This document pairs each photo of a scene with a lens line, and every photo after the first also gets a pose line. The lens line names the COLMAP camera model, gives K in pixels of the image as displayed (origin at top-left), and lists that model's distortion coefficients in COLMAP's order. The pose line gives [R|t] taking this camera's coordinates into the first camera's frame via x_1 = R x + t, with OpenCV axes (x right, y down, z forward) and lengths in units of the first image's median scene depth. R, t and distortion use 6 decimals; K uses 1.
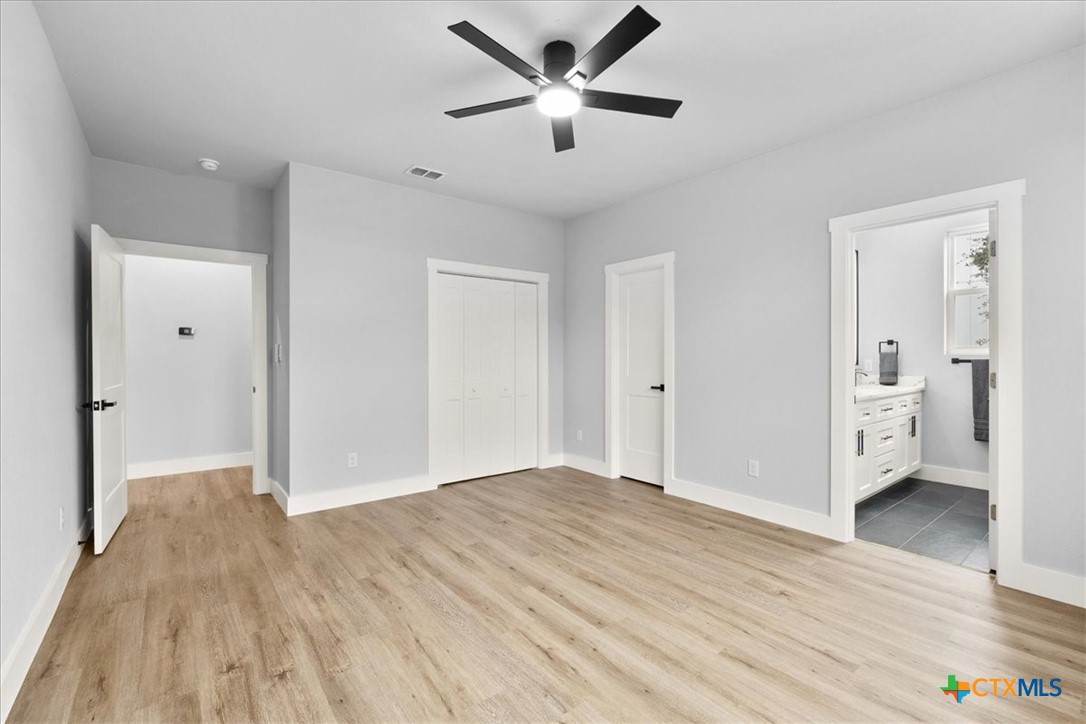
lens RADIAL K [[479.2, 0, 538.0], [0, 479.2, 355.3], [0, 0, 1]] dist [-0.002560, -0.000346]
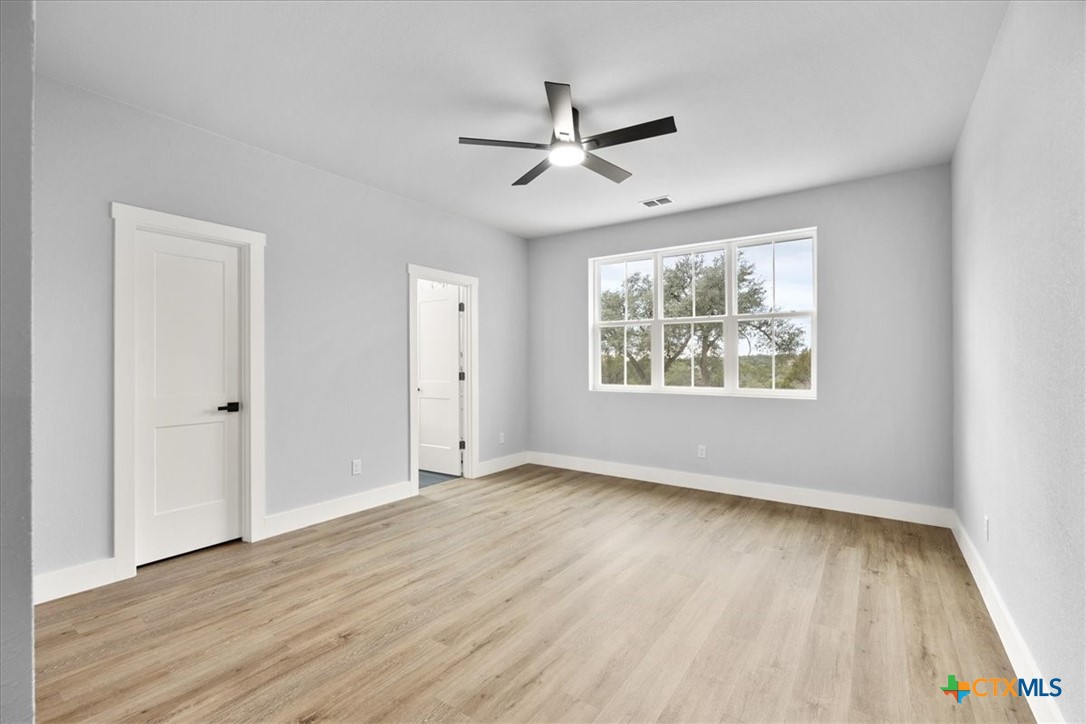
lens RADIAL K [[479.2, 0, 538.0], [0, 479.2, 355.3], [0, 0, 1]] dist [-0.002560, -0.000346]
pose [[-0.292597, 0.017468, 0.956076, -0.753925], [0.002896, 0.999845, -0.017382, 0.002679], [-0.956231, -0.002317, -0.292602, 0.977342]]
